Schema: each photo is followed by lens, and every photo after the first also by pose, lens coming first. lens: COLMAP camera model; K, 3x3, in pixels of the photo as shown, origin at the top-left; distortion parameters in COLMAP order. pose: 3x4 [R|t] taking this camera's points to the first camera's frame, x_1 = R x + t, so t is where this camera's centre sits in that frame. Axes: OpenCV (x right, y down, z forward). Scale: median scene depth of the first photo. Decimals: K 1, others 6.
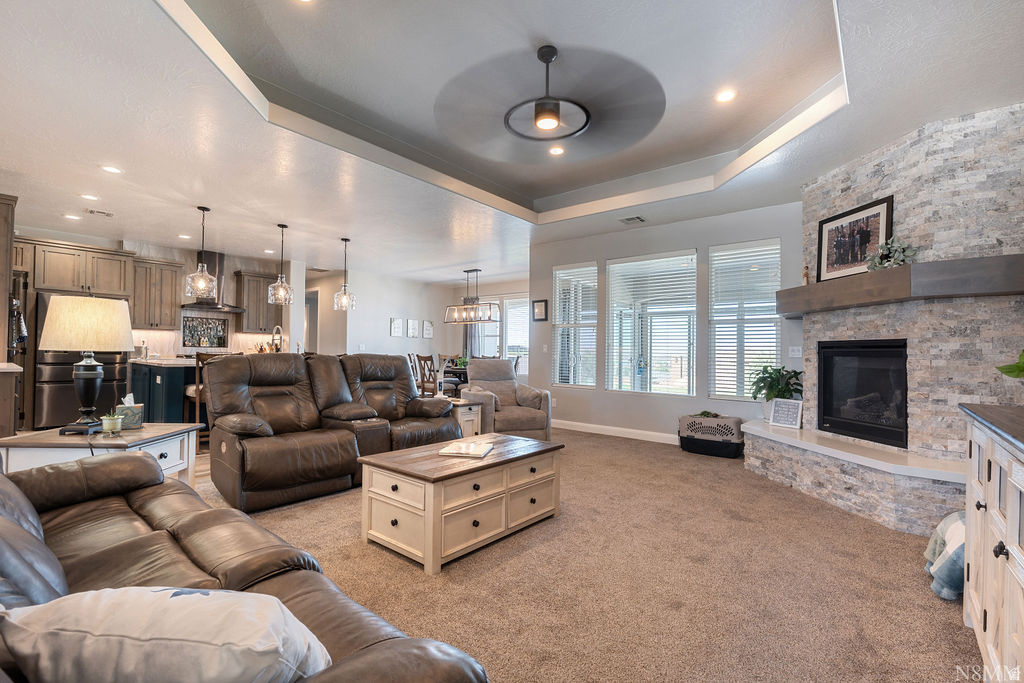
lens RADIAL K [[460.9, 0, 511.7], [0, 460.9, 348.3], [0, 0, 1]] dist [0.001767, 0.000329]
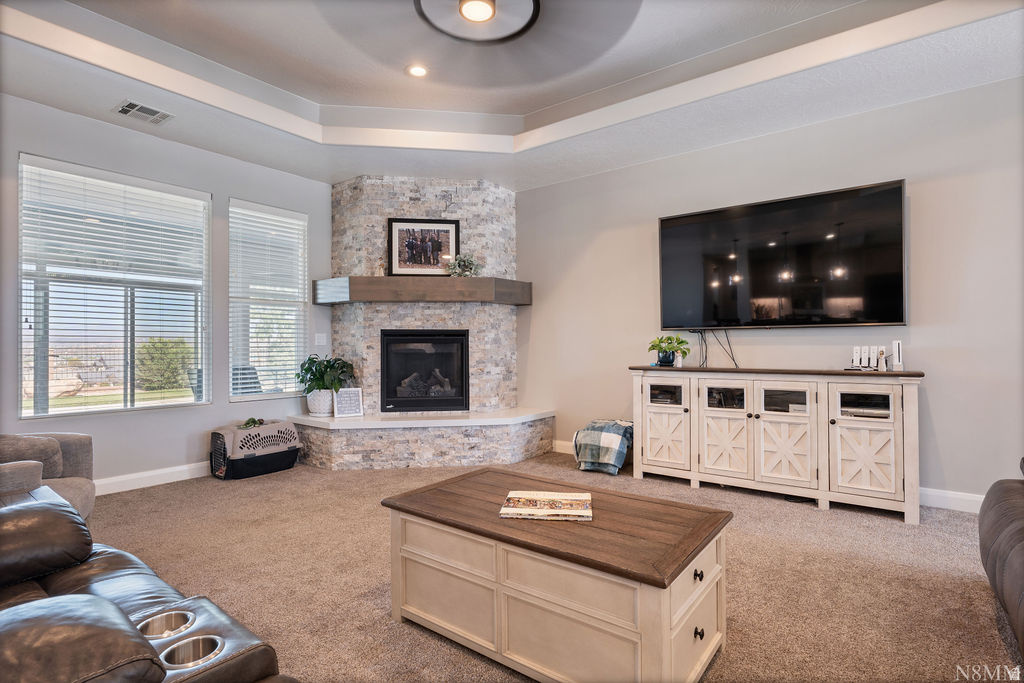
lens RADIAL K [[518.3, 0, 511.8], [0, 518.3, 339.4], [0, 0, 1]] dist [-0.001992, -0.000113]
pose [[-0.040134, -0.007390, 0.999167, -0.591933], [-0.006824, 0.999951, 0.007121, -0.003292], [-0.999171, -0.006533, -0.040182, 0.811645]]
